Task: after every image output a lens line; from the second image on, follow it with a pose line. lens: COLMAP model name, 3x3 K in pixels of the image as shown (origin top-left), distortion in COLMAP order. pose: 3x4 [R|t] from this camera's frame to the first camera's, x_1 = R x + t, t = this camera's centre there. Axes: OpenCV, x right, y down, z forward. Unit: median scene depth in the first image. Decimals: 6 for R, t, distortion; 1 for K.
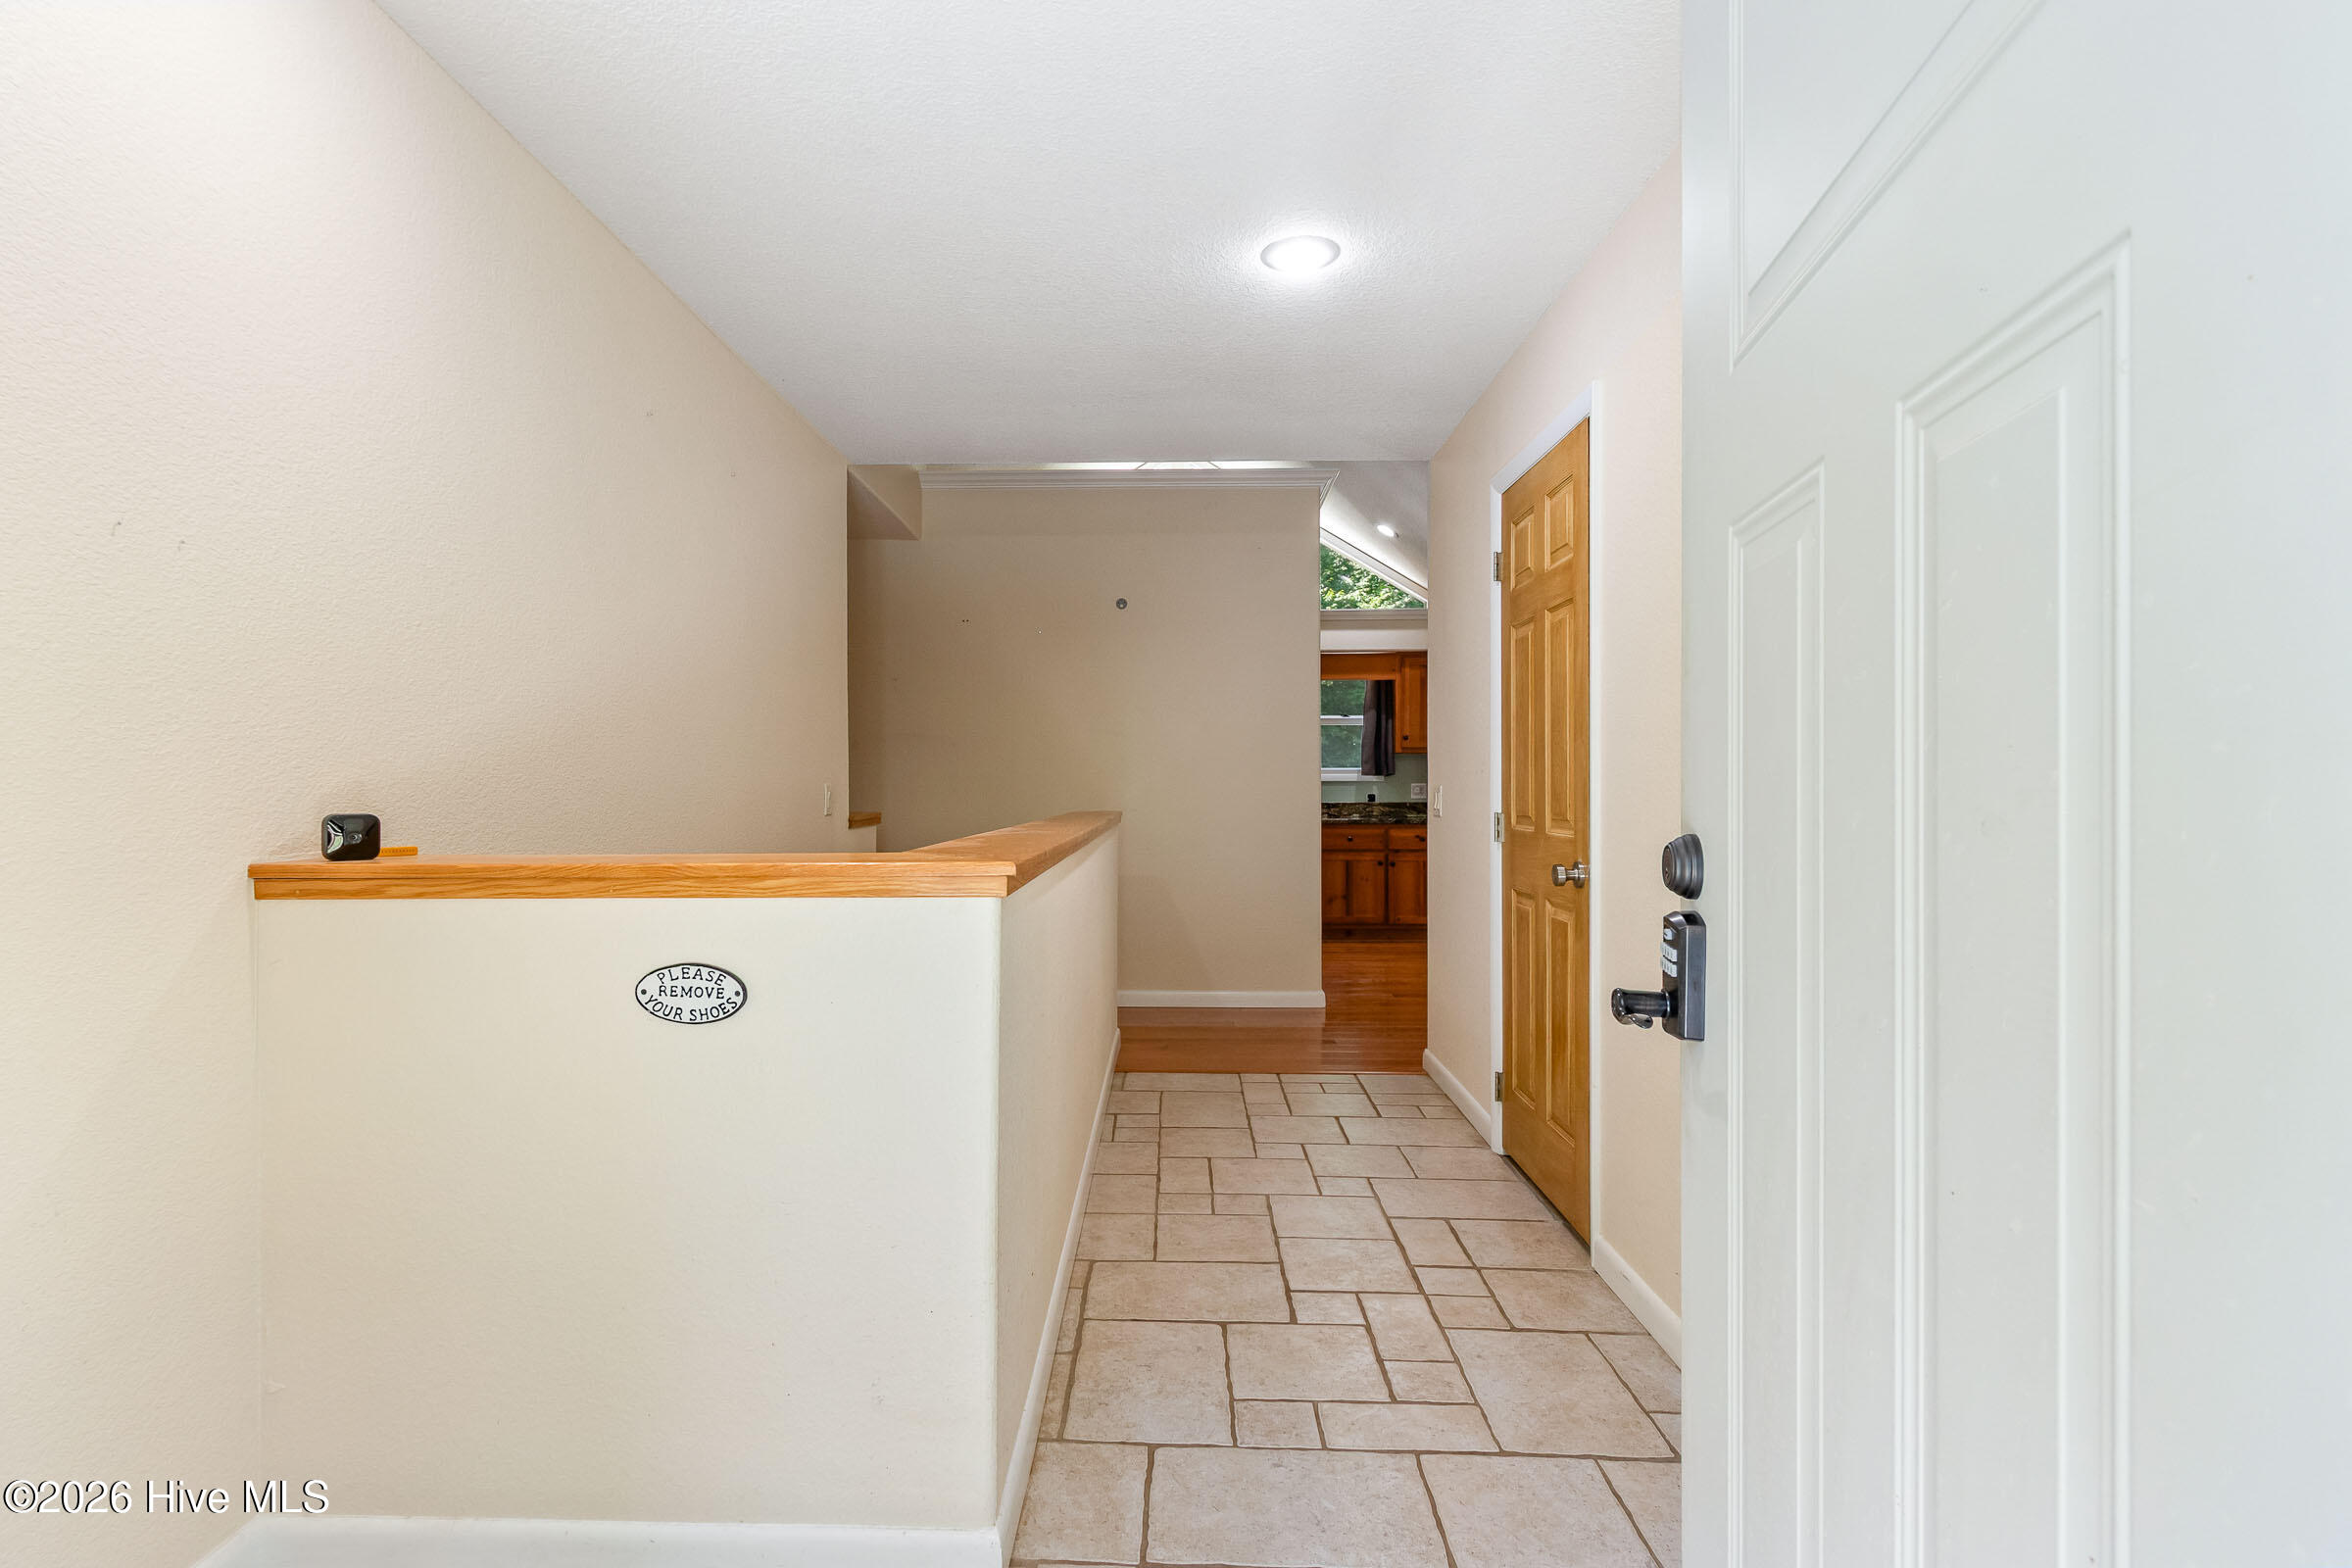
lens RADIAL K [[1151.2, 0, 1170.6], [0, 1151.2, 786.6], [0, 0, 1]] dist [0.005923, -0.002947]
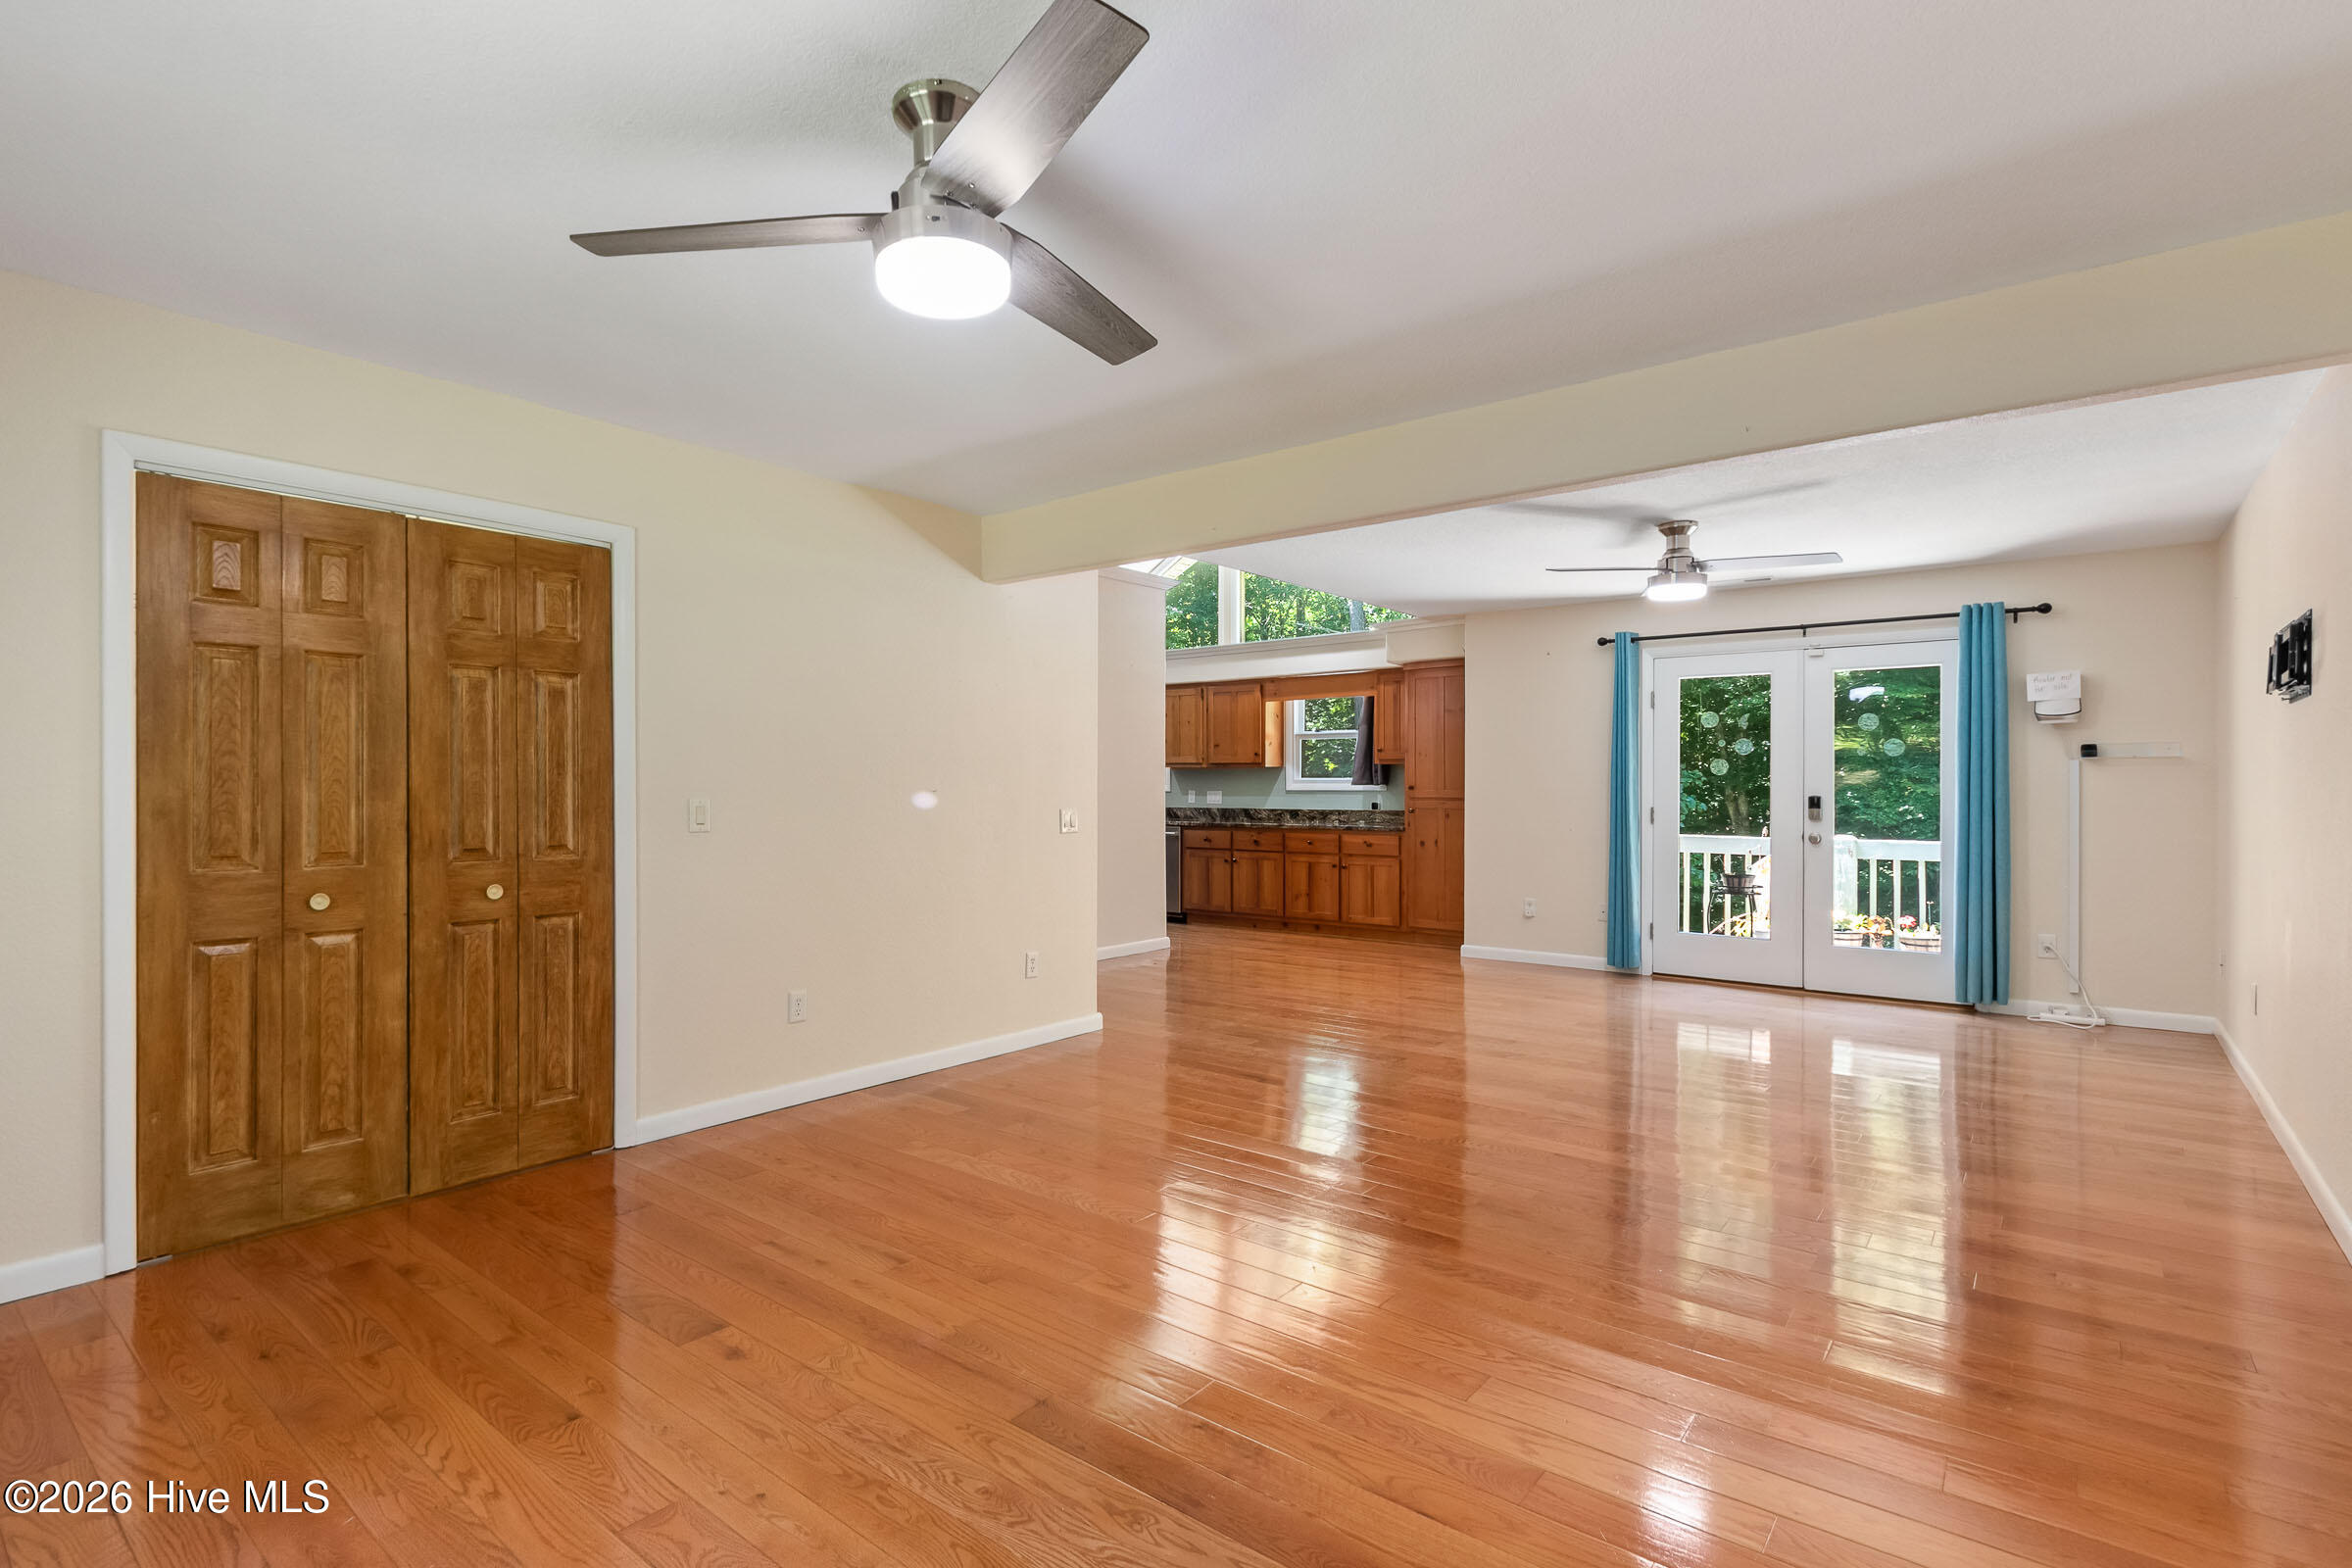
lens RADIAL K [[1151.2, 0, 1133.2], [0, 1151.2, 788.4], [0, 0, 1]] dist [0.005923, -0.002947]
pose [[0.777094, 0.006612, -0.629350, 0.697187], [-0.007696, 0.999970, 0.001002, -0.006219], [0.629337, 0.004064, 0.777122, 0.026037]]
